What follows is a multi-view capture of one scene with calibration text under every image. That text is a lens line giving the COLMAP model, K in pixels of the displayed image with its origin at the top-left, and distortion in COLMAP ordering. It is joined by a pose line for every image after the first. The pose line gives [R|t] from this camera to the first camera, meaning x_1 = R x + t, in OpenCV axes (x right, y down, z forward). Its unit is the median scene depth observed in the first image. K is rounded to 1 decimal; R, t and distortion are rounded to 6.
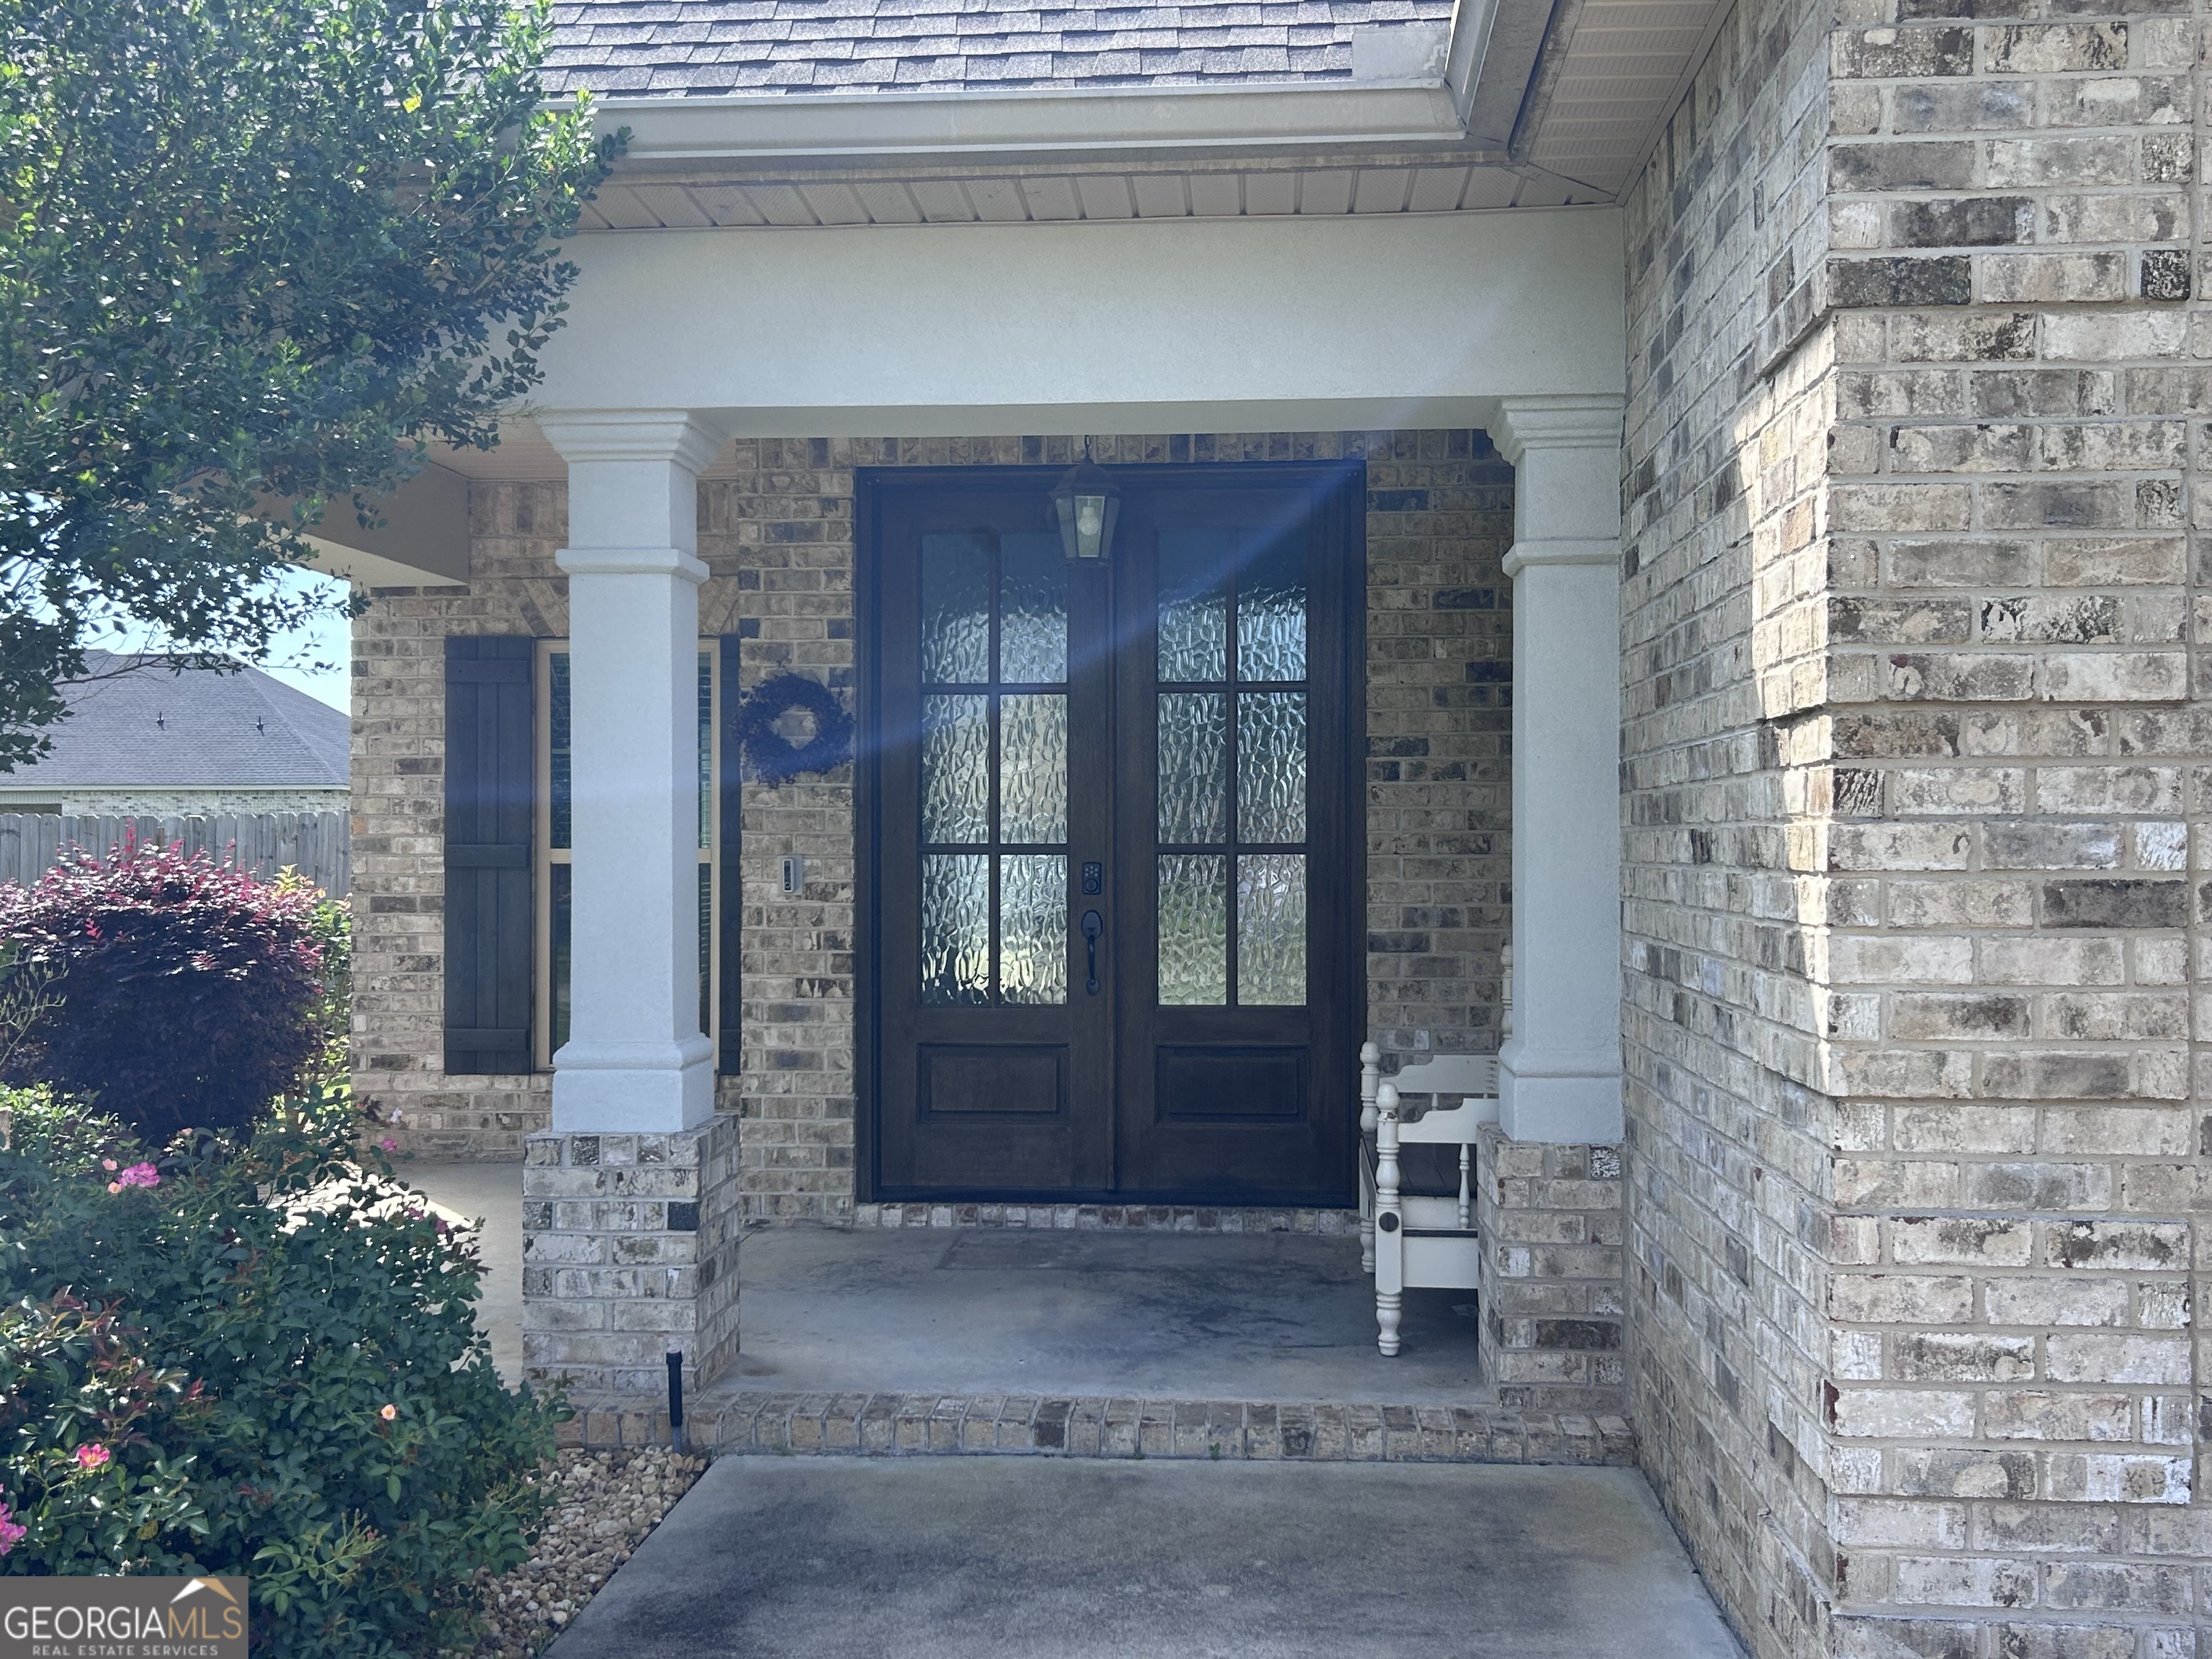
lens RADIAL K [[2190.4, 0, 1101.9], [0, 2190.4, 826.1], [0, 0, 1]] dist [0.024516, 0.000000]
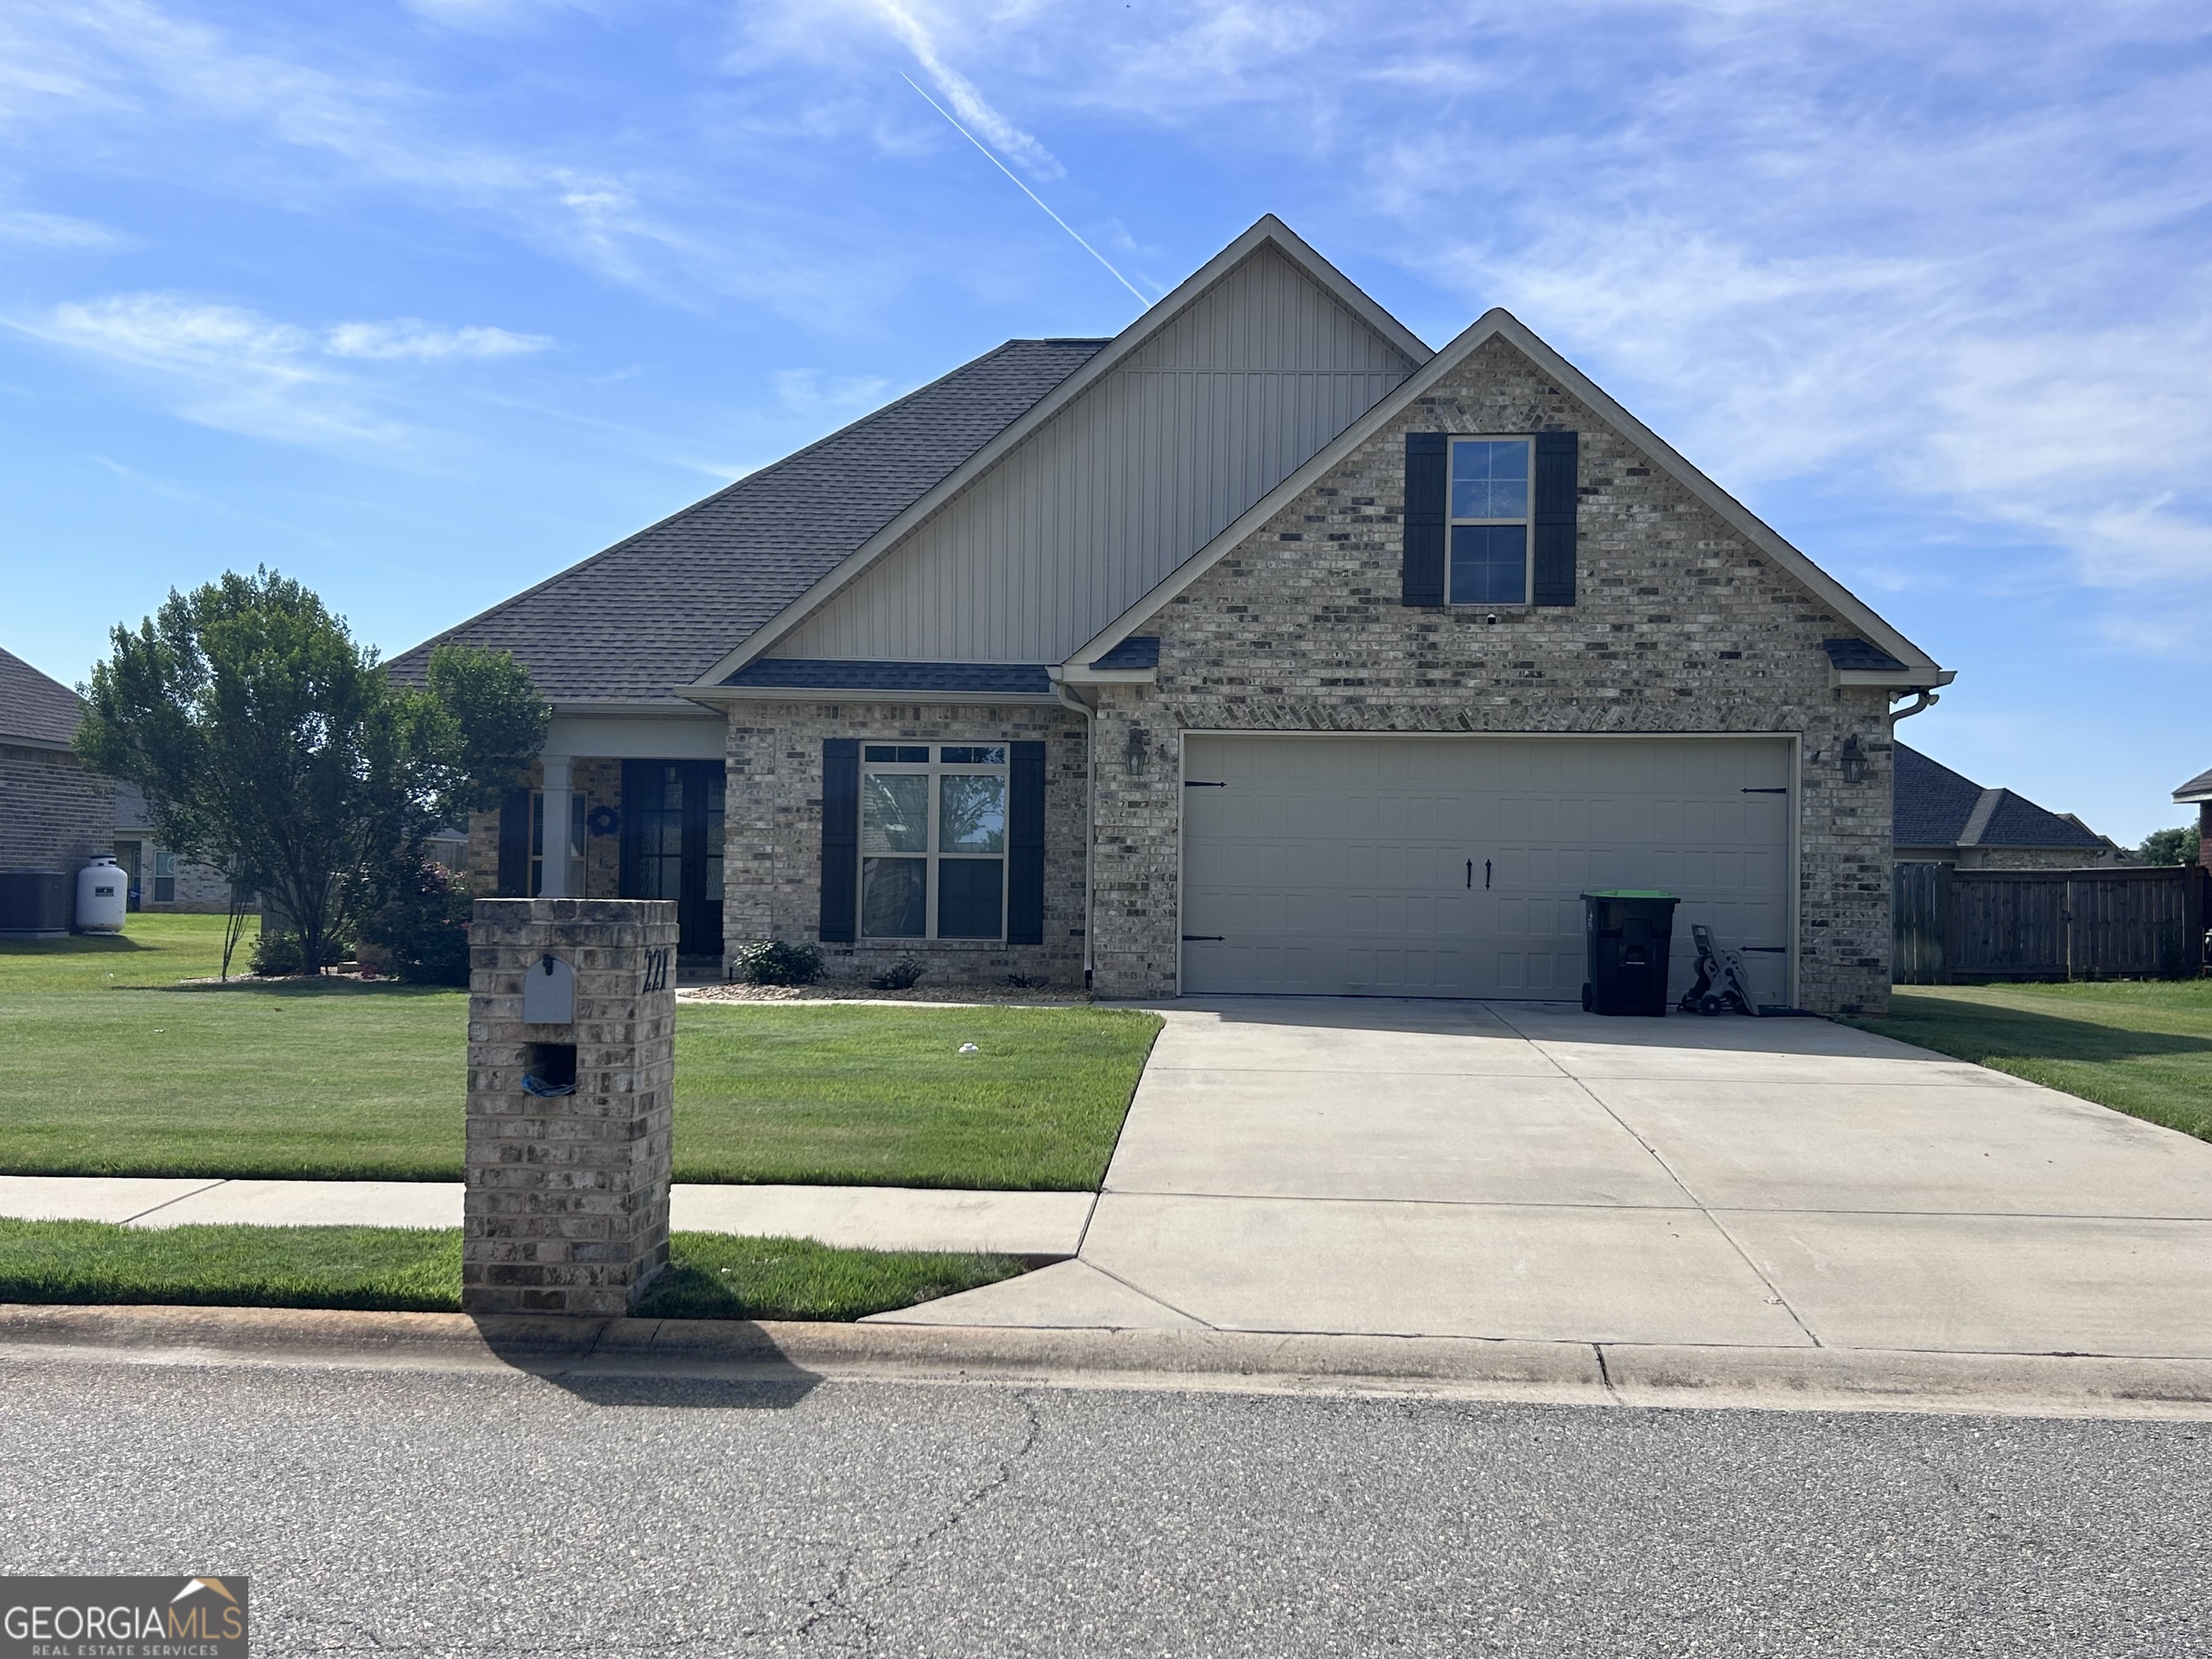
lens RADIAL K [[2190.4, 0, 1109.9], [0, 2190.4, 834.7], [0, 0, 1]] dist [0.024516, 0.000000]
pose [[0.999406, 0.016770, 0.030105, 0.843622], [-0.016108, 0.999626, -0.022116, 0.063791], [-0.030465, 0.021618, 0.999302, -3.806544]]
